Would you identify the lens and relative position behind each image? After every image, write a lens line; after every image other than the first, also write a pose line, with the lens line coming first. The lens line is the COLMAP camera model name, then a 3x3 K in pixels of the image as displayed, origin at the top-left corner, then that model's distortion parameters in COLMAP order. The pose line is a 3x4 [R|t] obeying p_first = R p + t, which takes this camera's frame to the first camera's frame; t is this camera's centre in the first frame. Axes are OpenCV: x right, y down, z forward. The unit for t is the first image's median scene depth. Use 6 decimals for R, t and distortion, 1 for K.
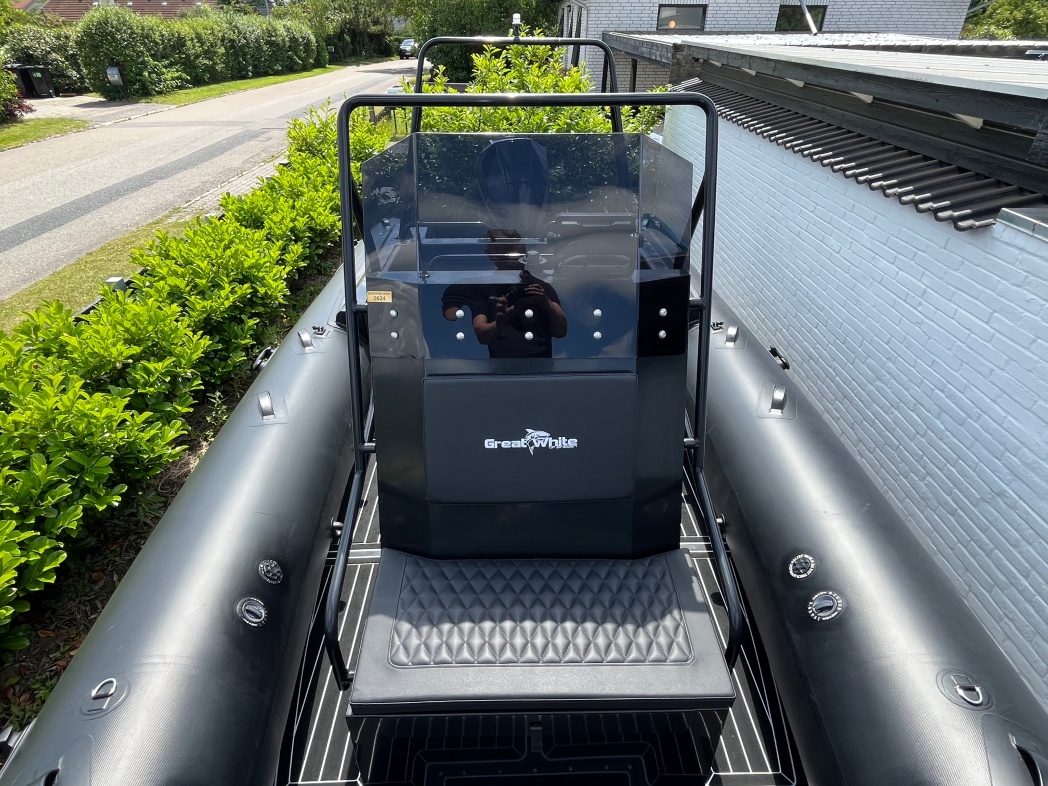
lens RADIAL K [[600.4, 0, 521.1], [0, 600.4, 386.2], [0, 0, 1]] dist [-0.002407, -0.001111]
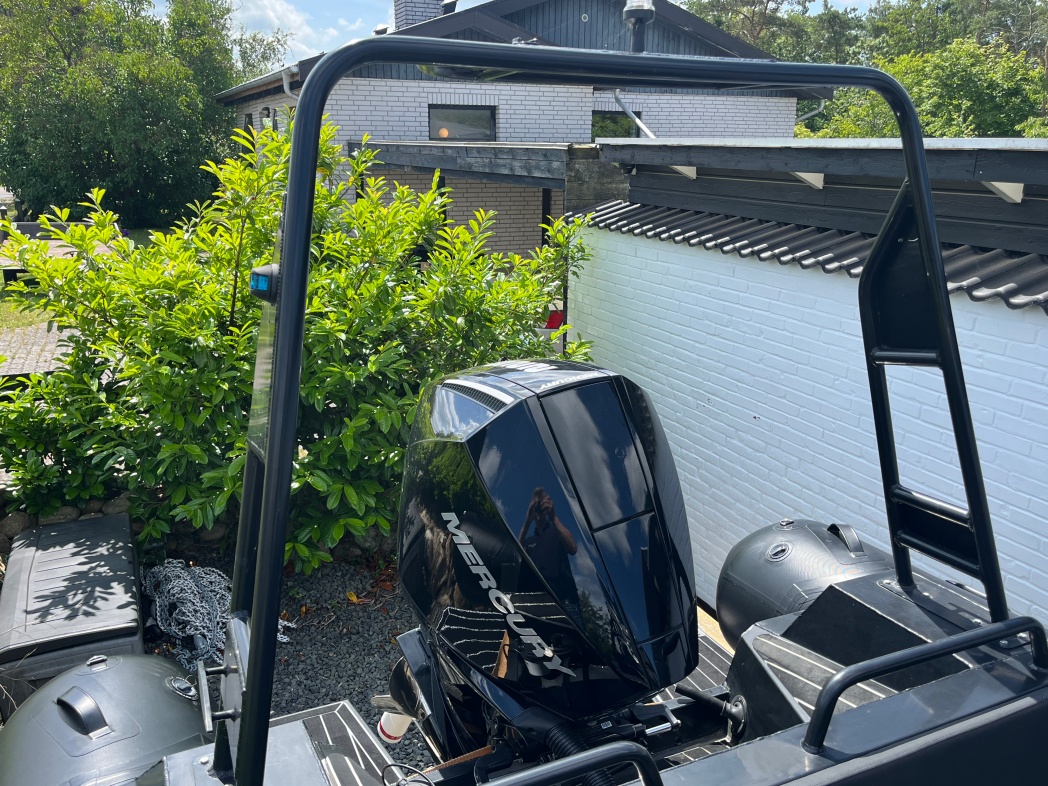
lens RADIAL K [[867.2, 0, 524.3], [0, 867.2, 391.1], [0, 0, 1]] dist [0.047237, -0.015283]
pose [[0.920967, -0.101493, 0.376189, -0.291365], [0.198373, 0.953118, -0.228502, -0.454023], [-0.335361, 0.285069, 0.897925, 0.905084]]
